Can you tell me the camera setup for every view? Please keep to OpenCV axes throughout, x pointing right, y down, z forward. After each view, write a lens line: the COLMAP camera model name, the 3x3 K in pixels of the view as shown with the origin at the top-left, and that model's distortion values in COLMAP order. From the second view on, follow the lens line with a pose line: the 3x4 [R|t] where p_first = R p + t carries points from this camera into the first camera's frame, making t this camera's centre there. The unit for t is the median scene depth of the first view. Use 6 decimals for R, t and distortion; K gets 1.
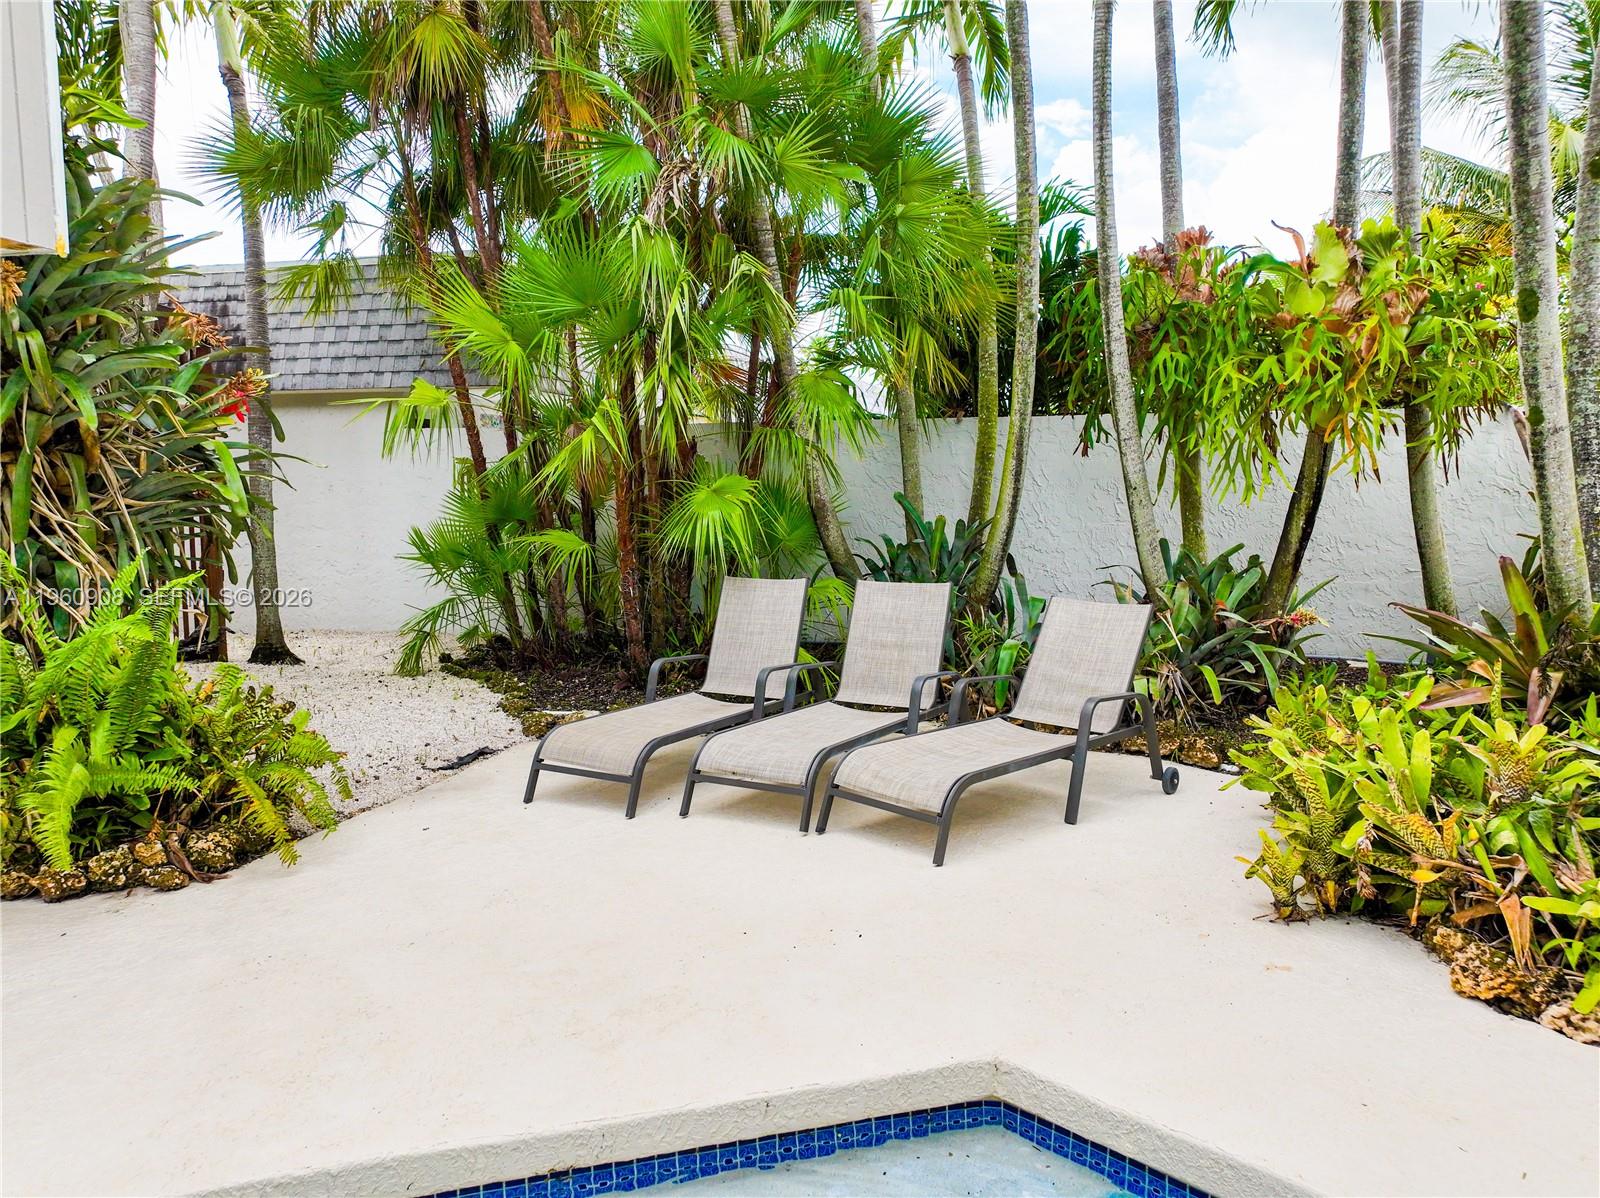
lens RADIAL K [[1121.3, 0, 799.4], [0, 1121.3, 599.7], [0, 0, 1]] dist [-0.001375, 0.016056]
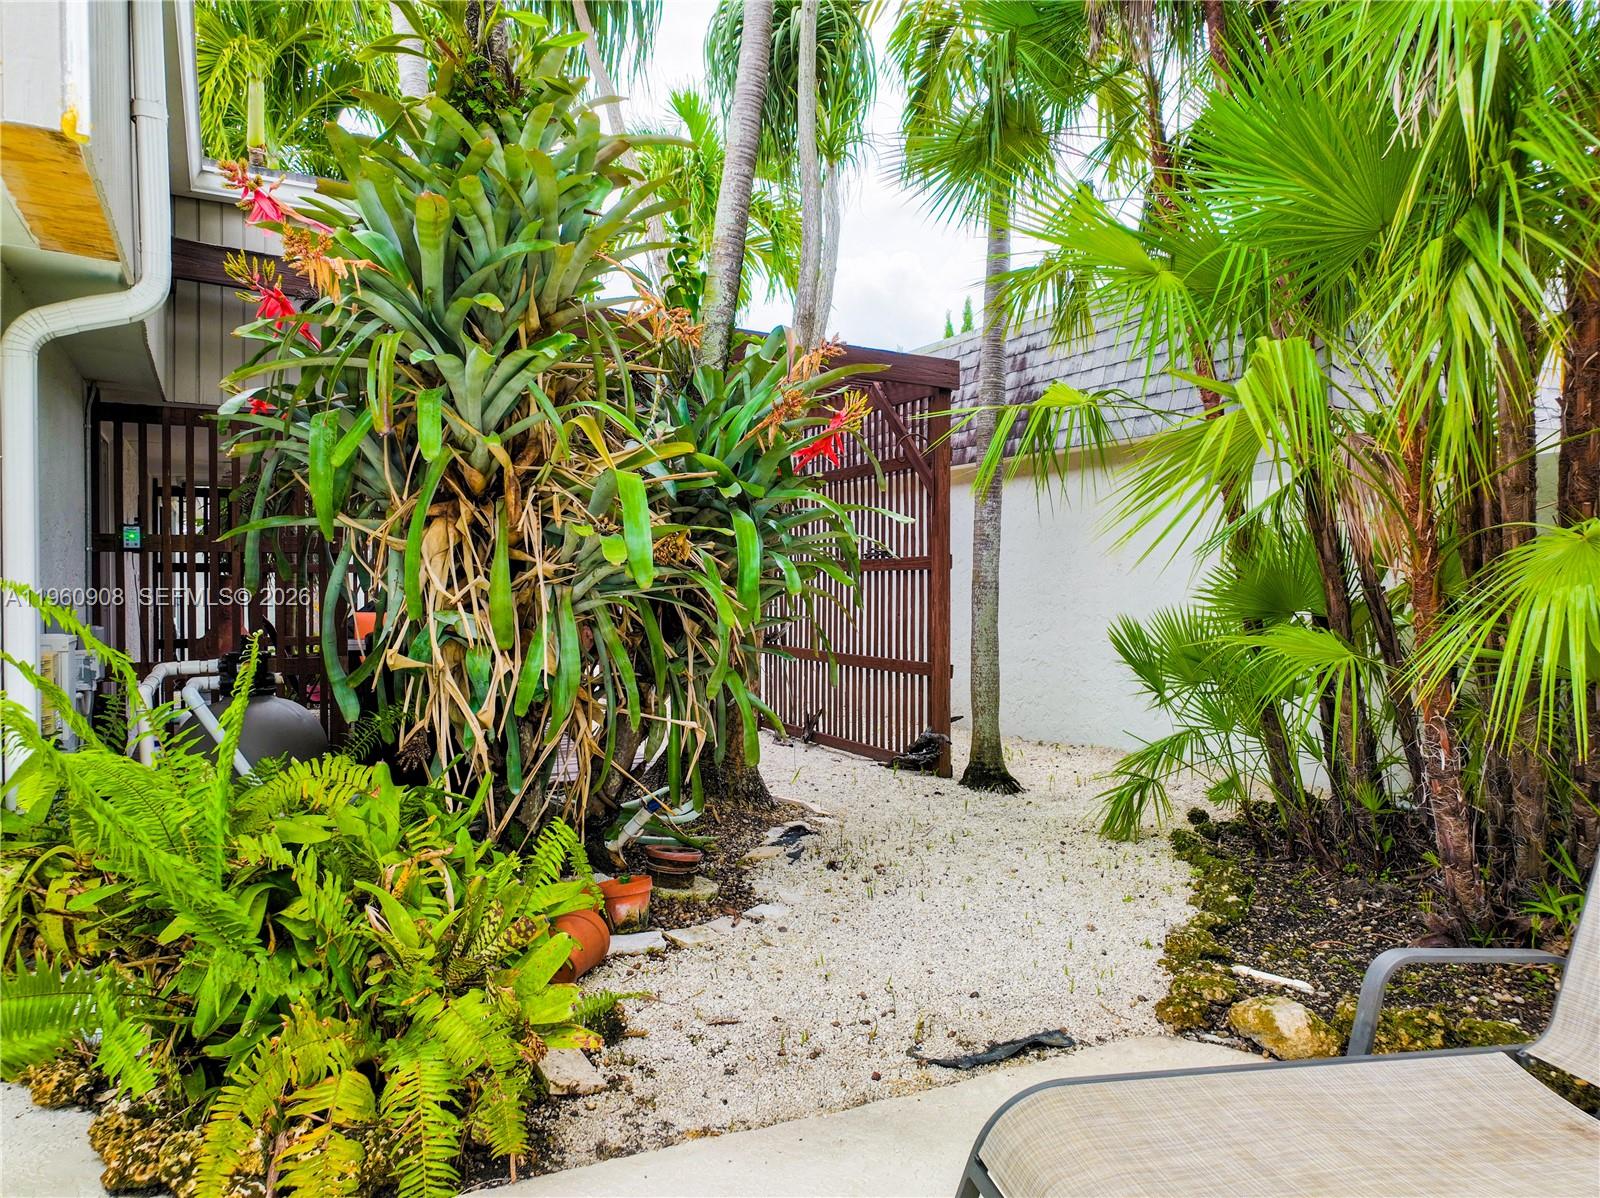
lens RADIAL K [[1121.3, 0, 800.9], [0, 1121.3, 592.8], [0, 0, 1]] dist [-0.001375, 0.016056]
pose [[0.660110, 0.005847, -0.751146, 0.028304], [-0.073128, 0.995720, -0.056515, -0.027167], [0.747601, 0.092236, 0.657713, 0.406719]]
